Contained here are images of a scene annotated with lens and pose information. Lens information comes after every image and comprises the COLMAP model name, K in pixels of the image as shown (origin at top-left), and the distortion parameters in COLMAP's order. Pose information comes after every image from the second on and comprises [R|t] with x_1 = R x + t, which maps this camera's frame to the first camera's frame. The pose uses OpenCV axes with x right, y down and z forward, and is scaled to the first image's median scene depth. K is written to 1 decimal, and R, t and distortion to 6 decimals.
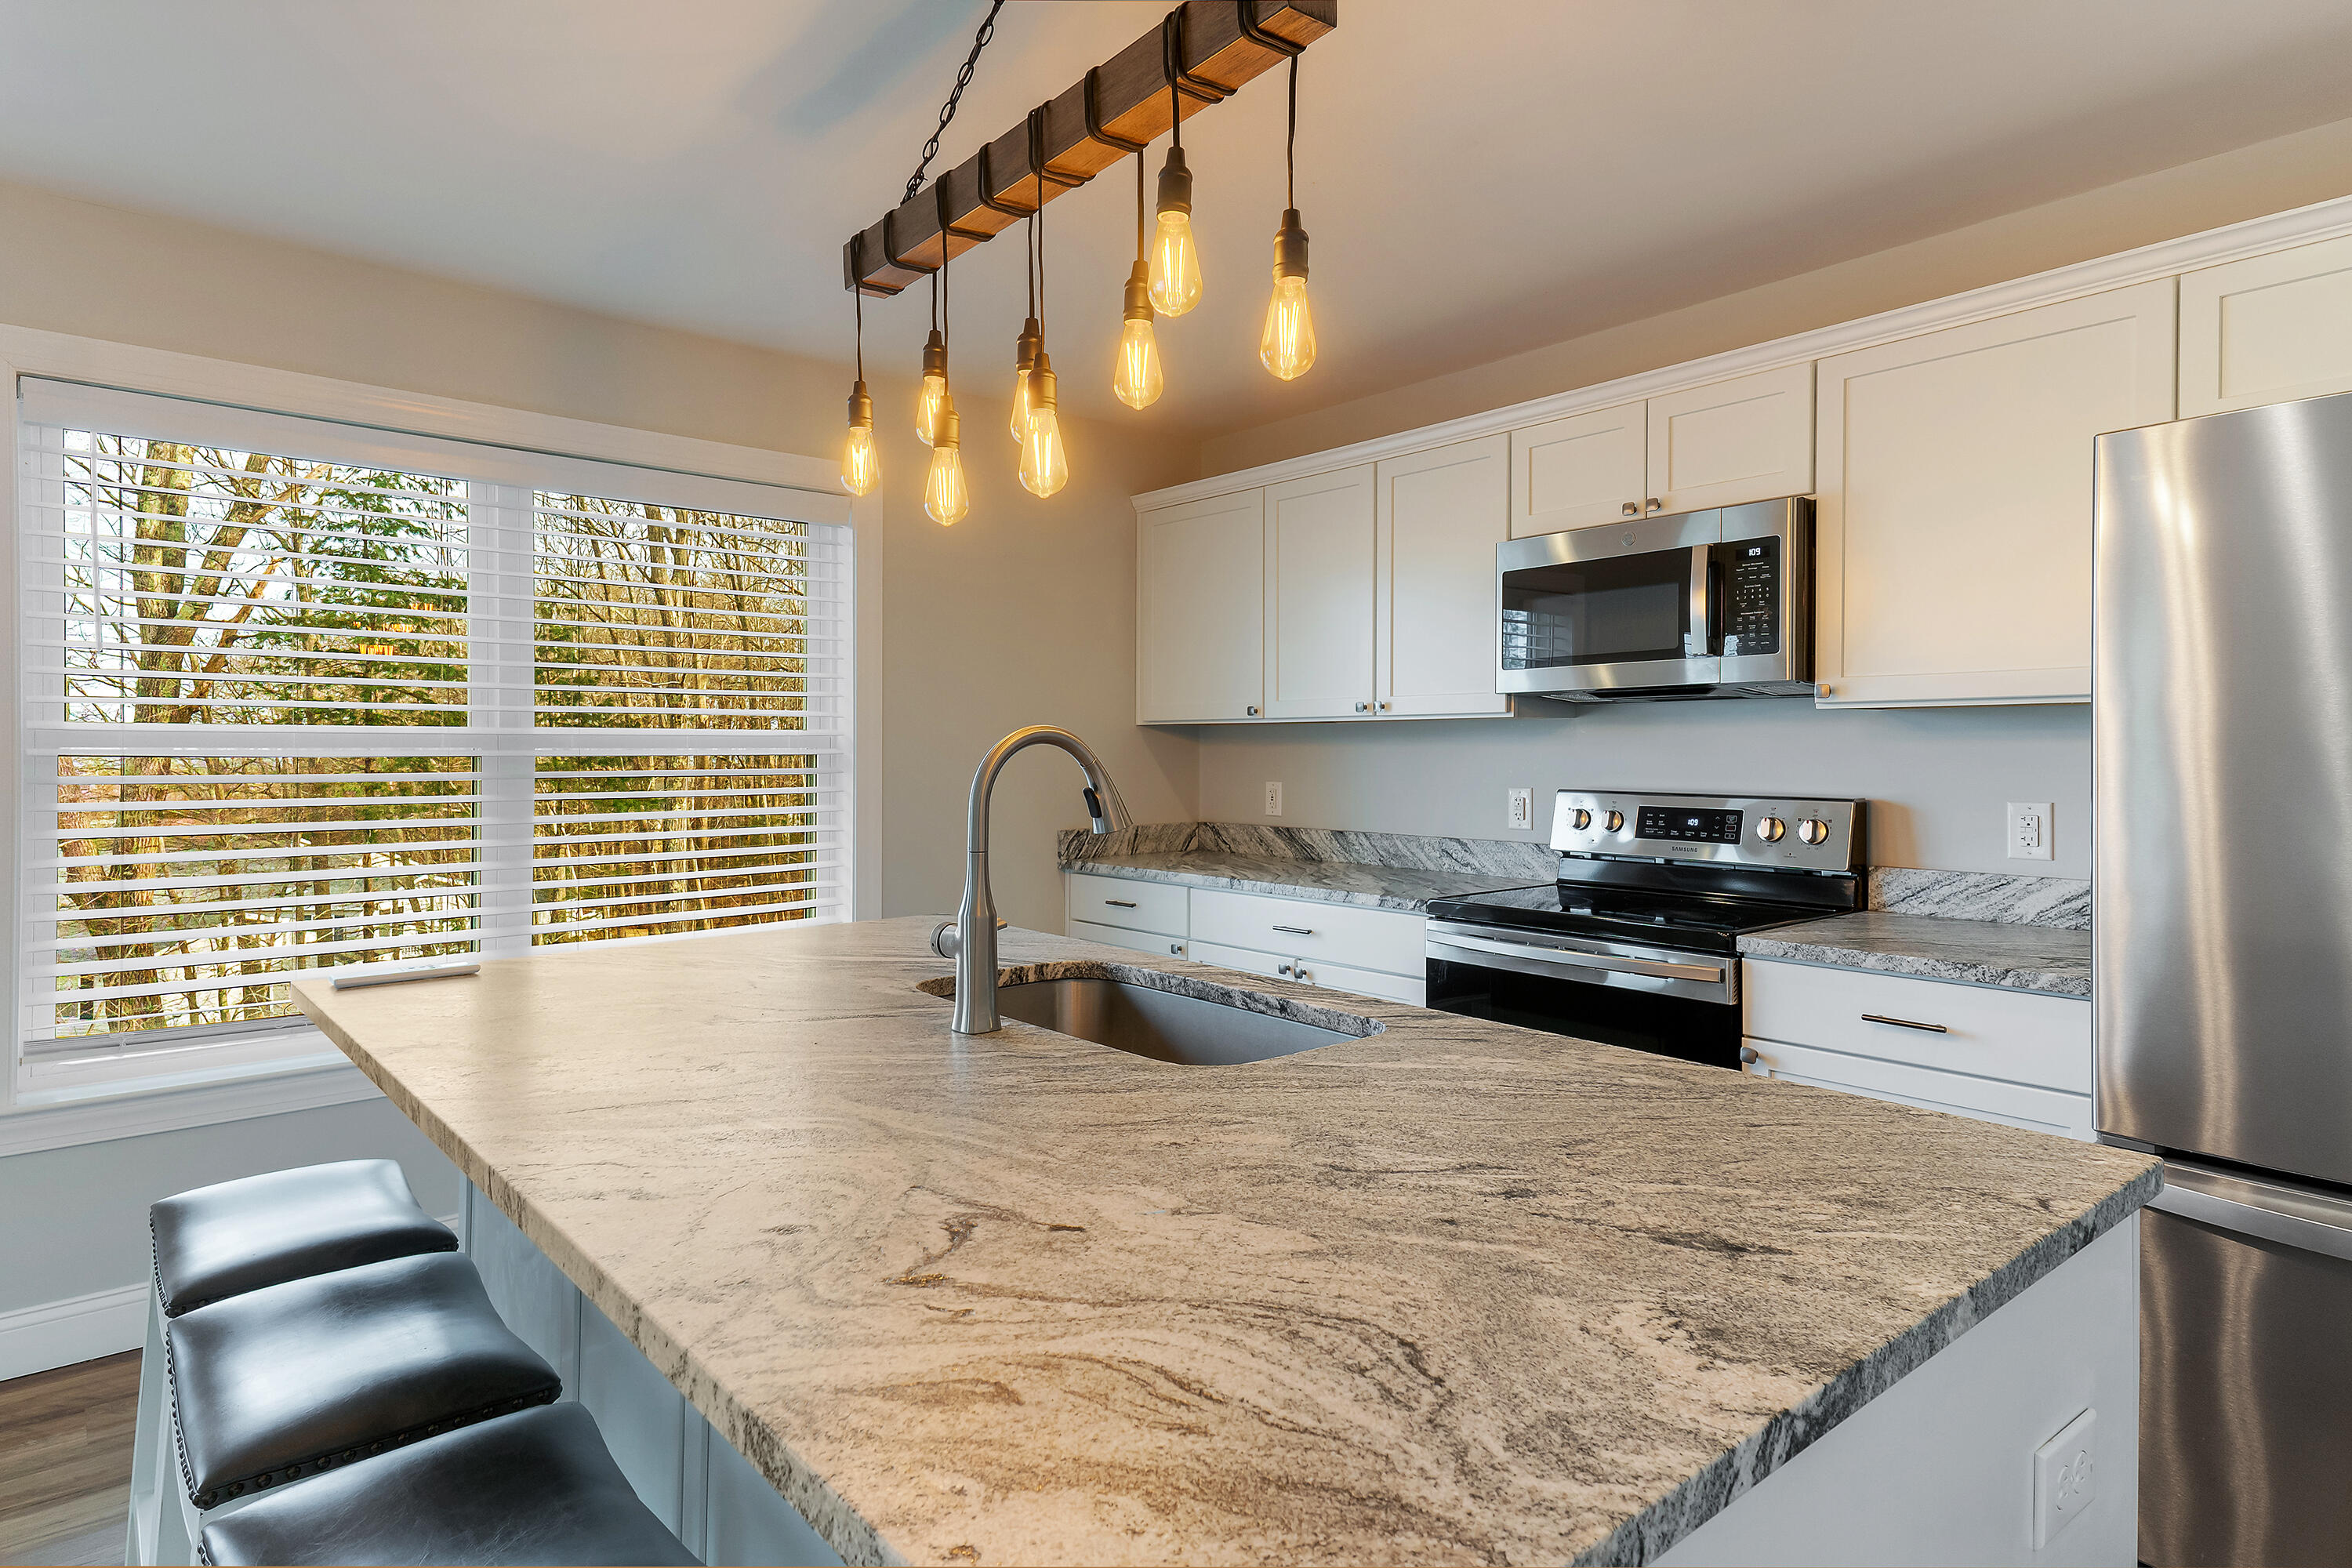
lens RADIAL K [[1242.2, 0, 1176.0], [0, 1242.2, 784.0], [0, 0, 1]] dist [0.051271, 0.000107]
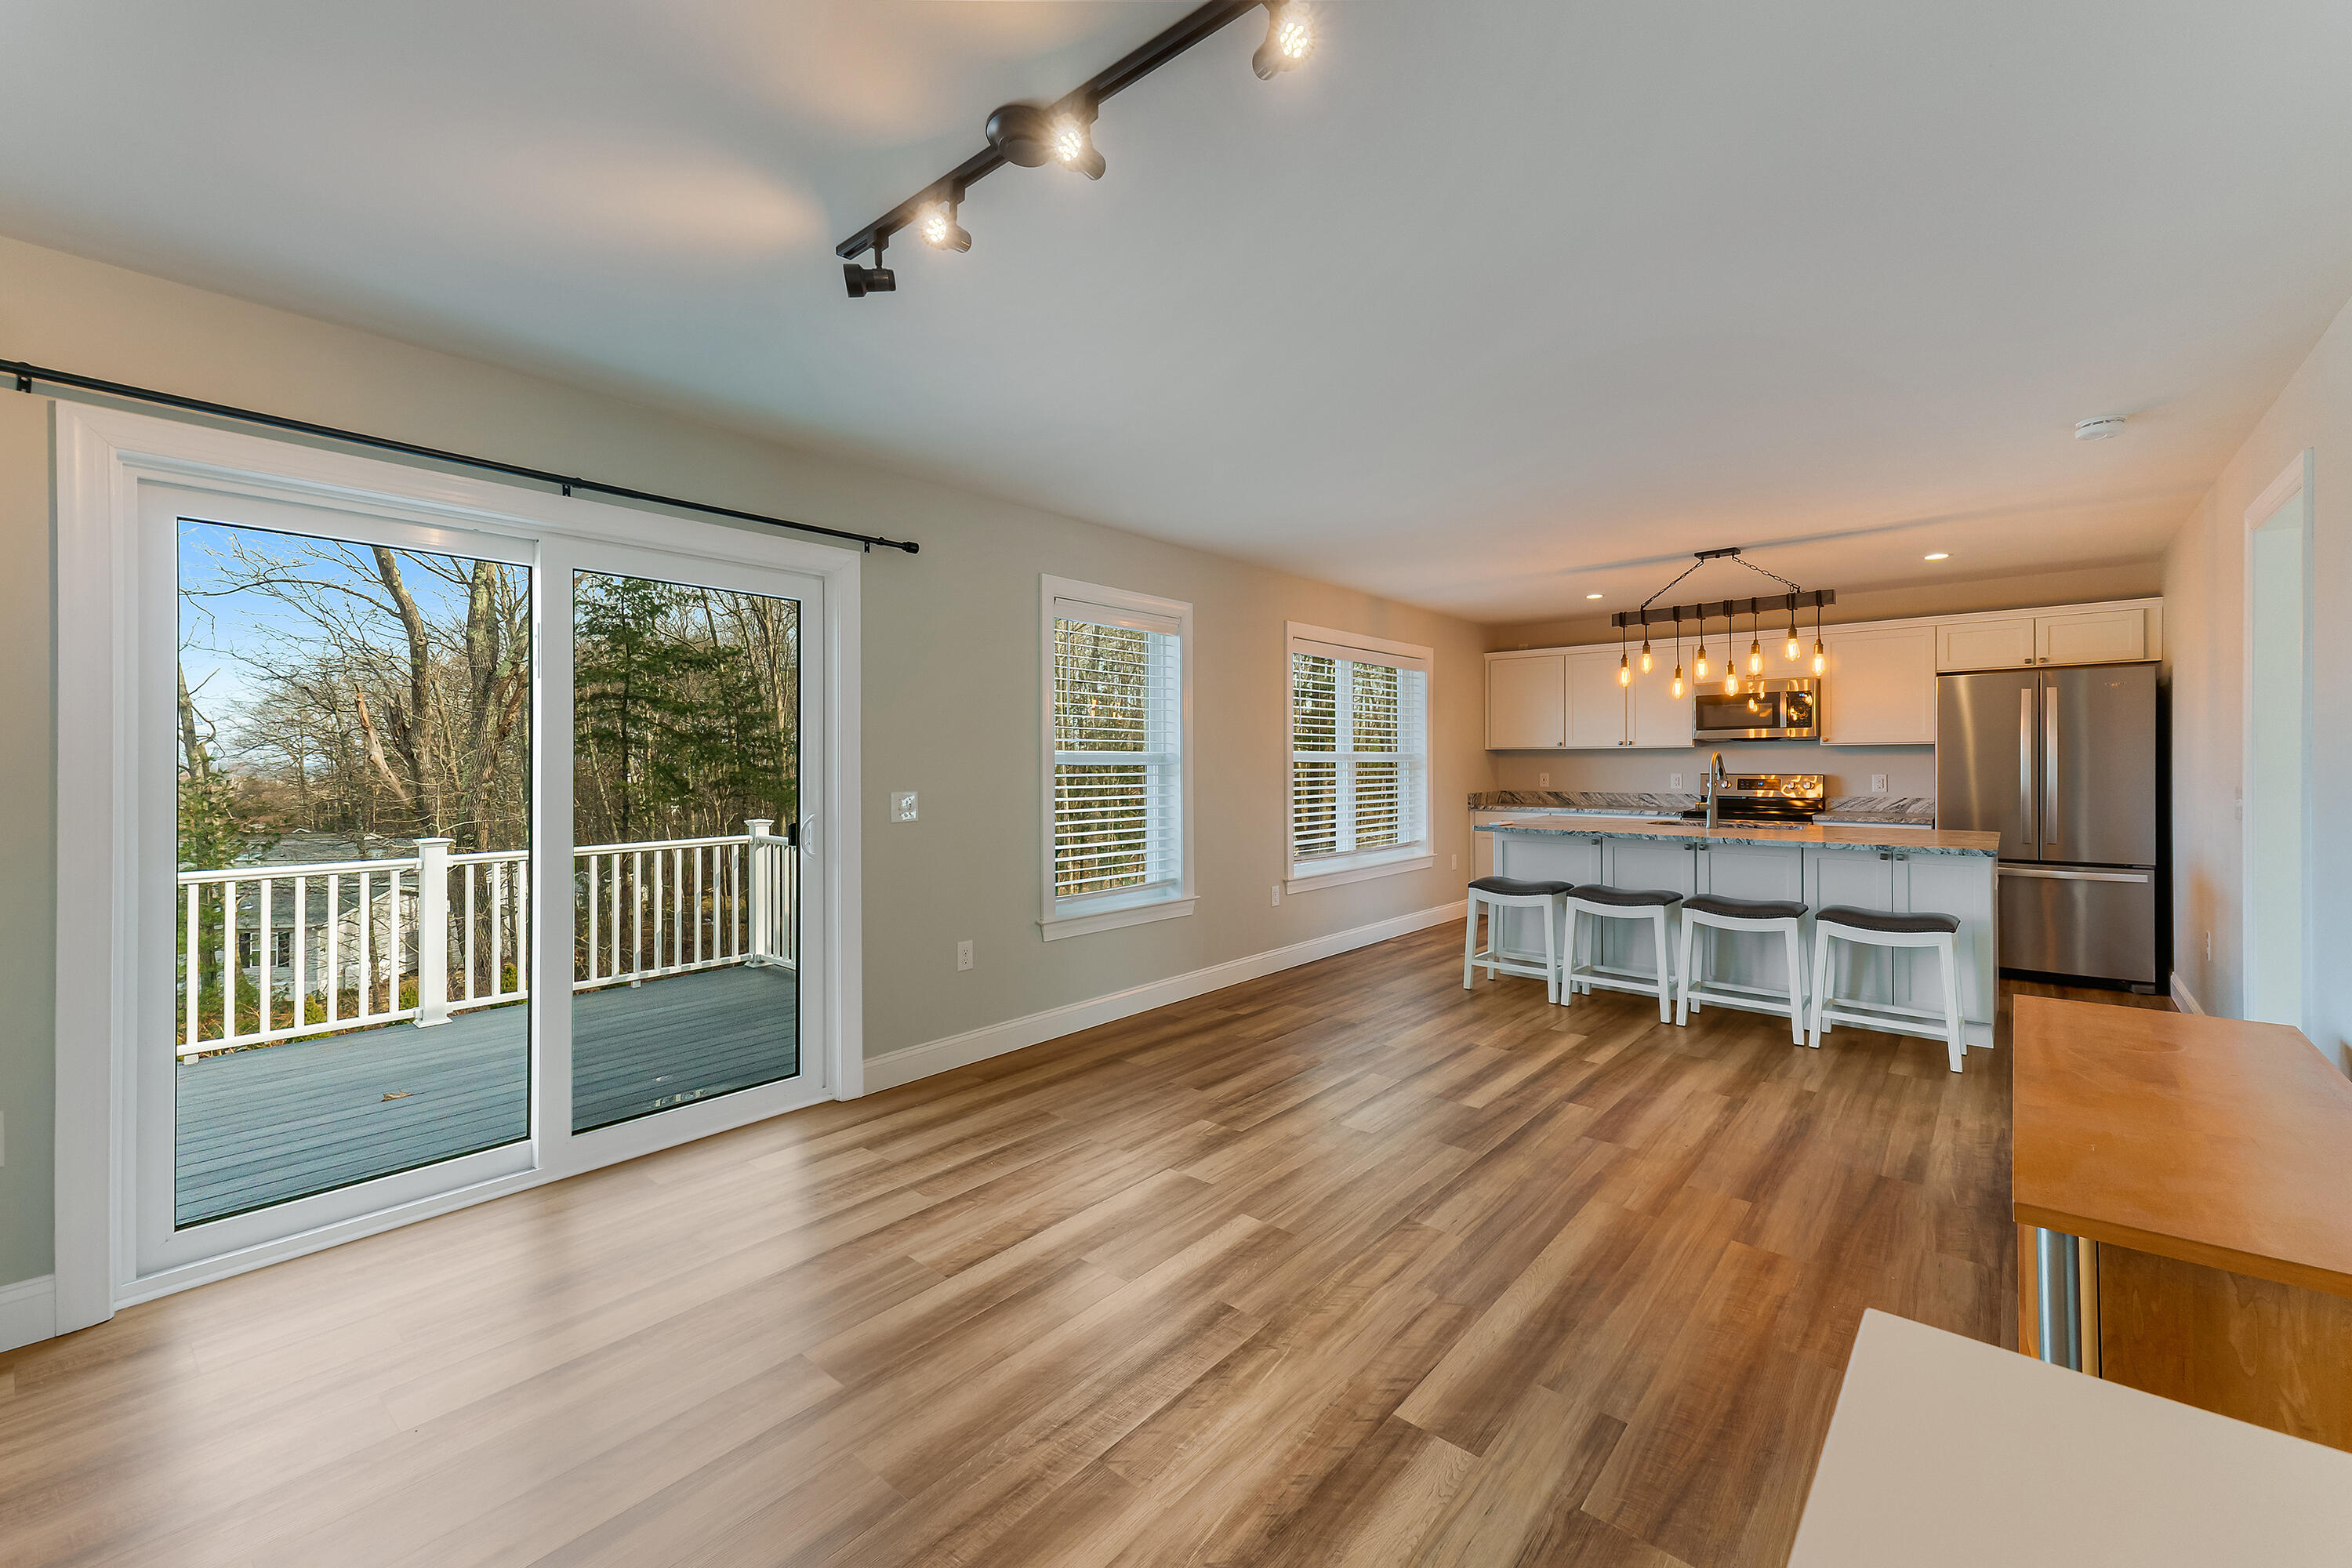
lens RADIAL K [[969.8, 0, 1170.2], [0, 969.8, 770.3], [0, 0, 1]] dist [0.031796, -0.000094]
pose [[0.988926, -0.003631, 0.148366, -1.095394], [0.006759, 0.999765, -0.020580, 0.030989], [-0.148257, 0.021355, 0.988718, -0.885693]]
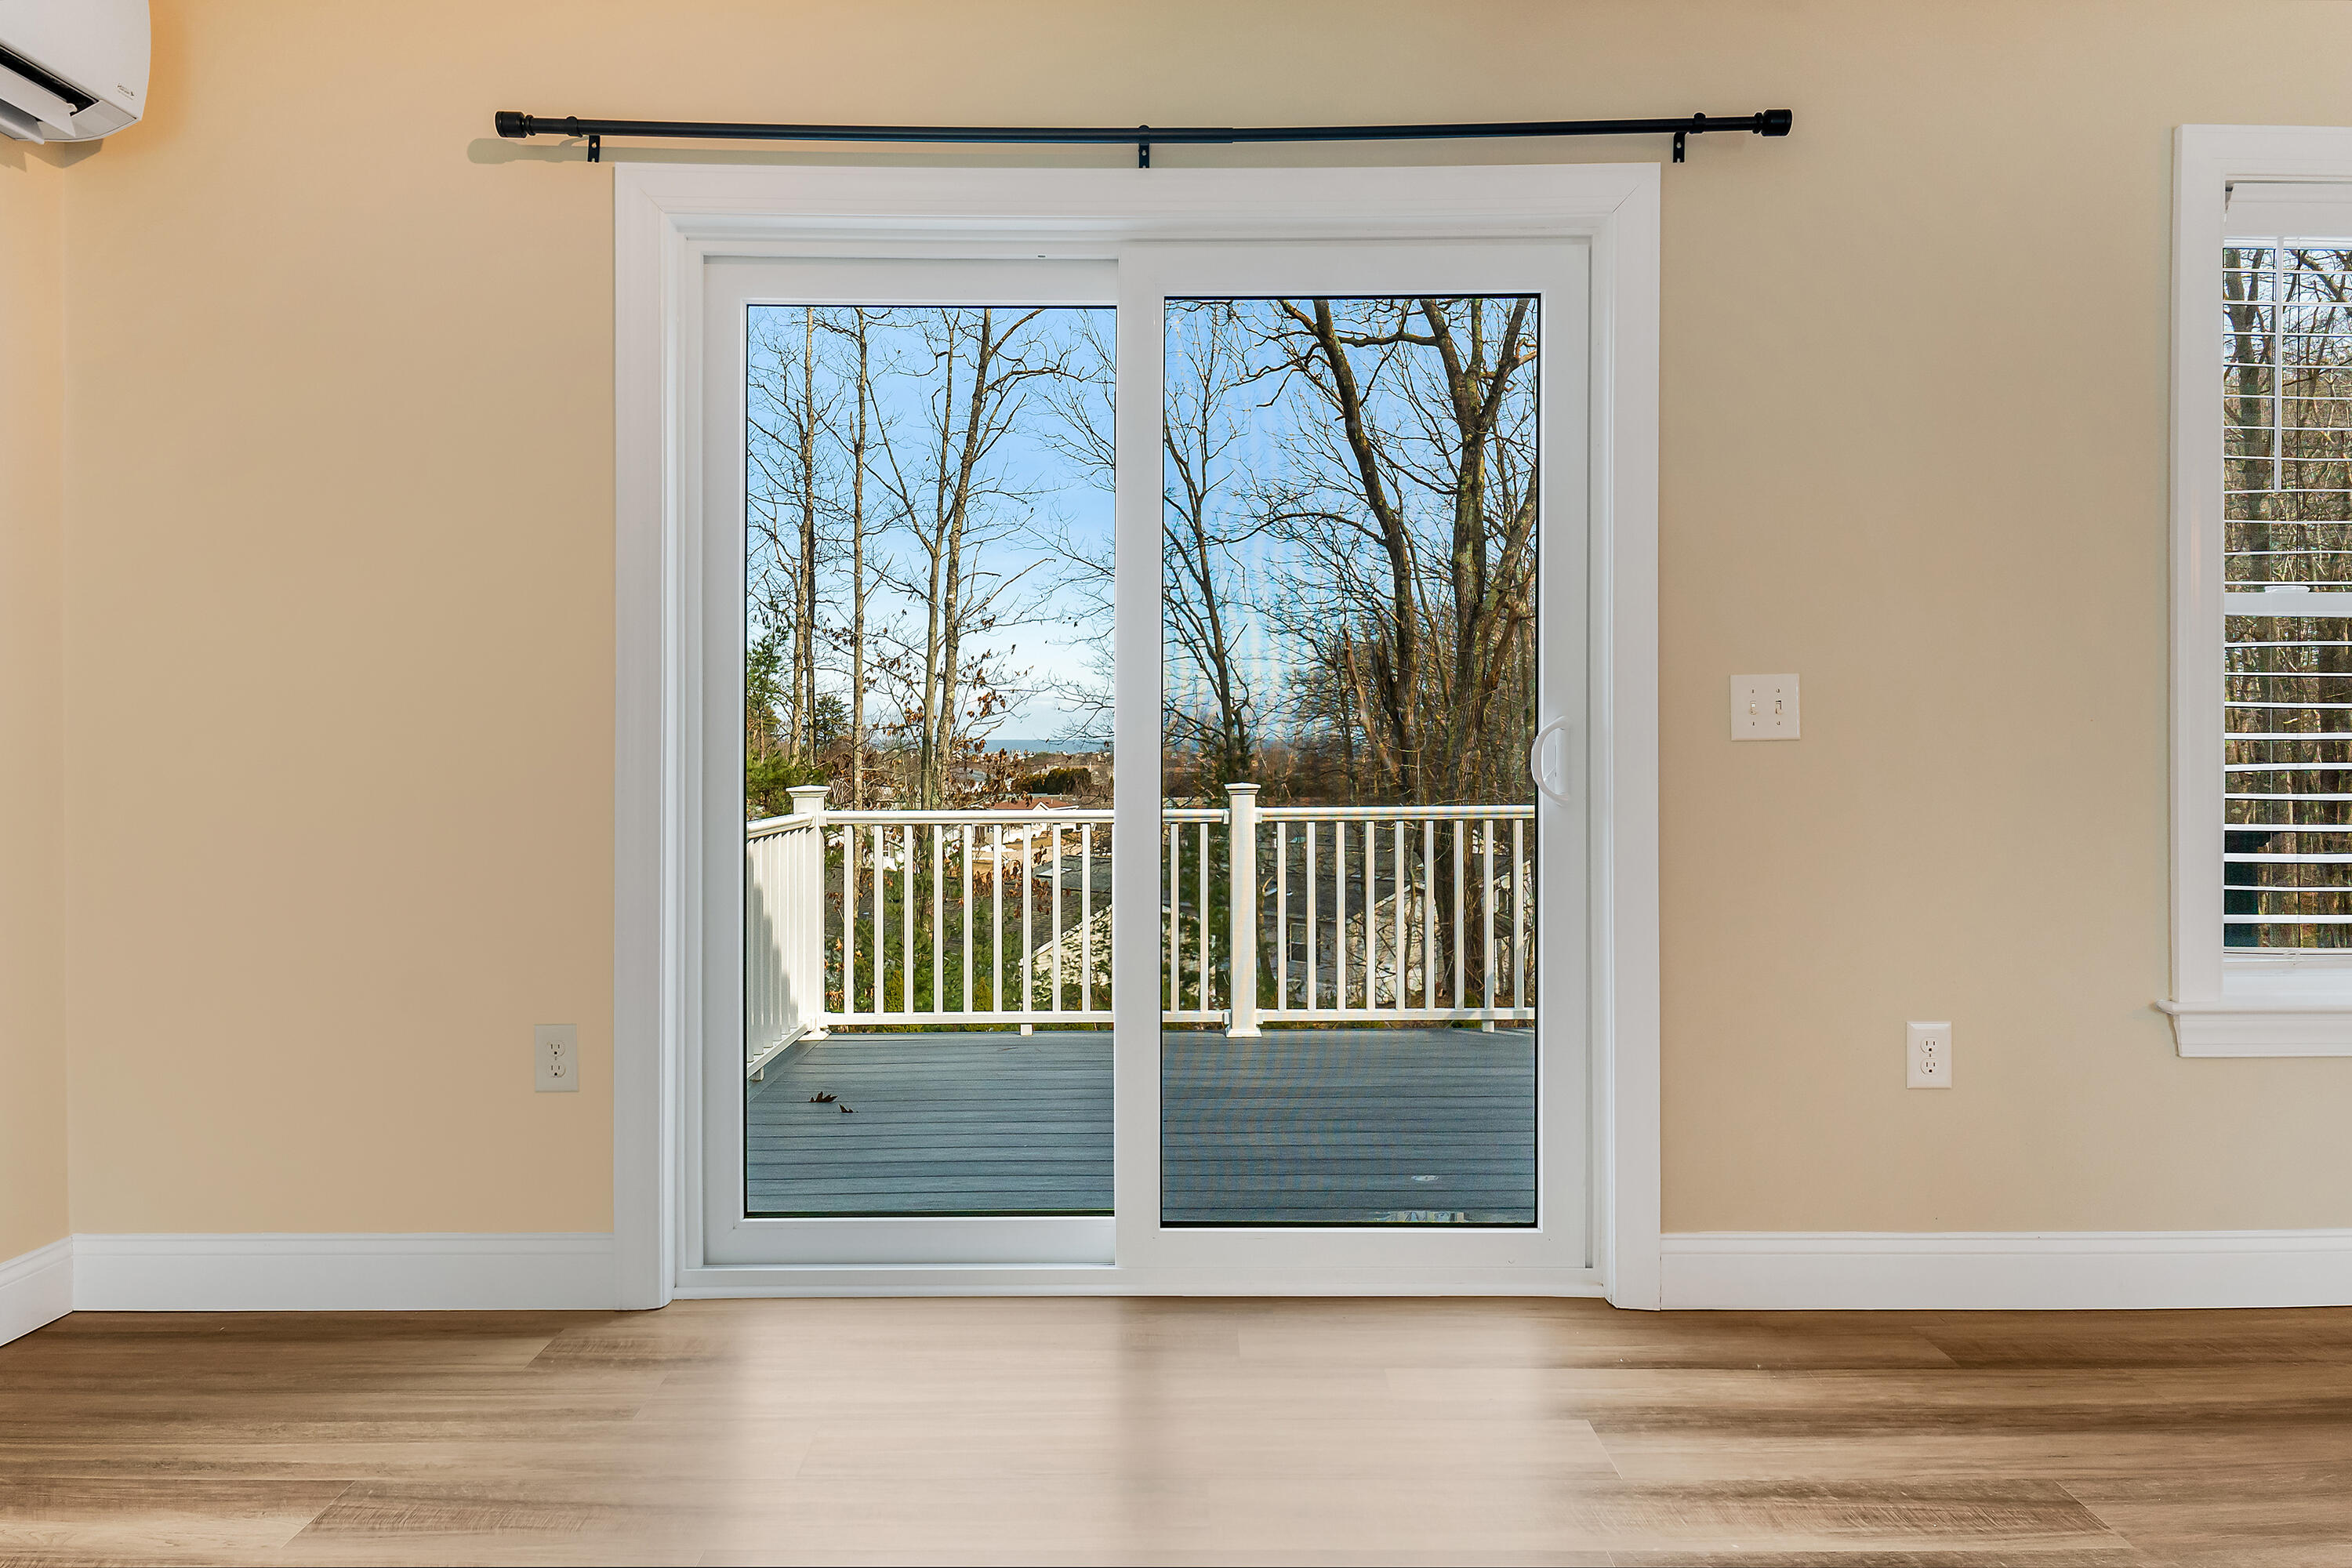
lens RADIAL K [[1481.8, 0, 1176.8], [0, 1481.8, 734.0], [0, 0, 1]] dist [0.018161, -0.003688]
pose [[0.768816, -0.001567, -0.639468, -0.976221], [-0.020824, 0.999405, -0.027485, 0.090232], [0.639131, 0.034447, 0.768326, -0.546266]]
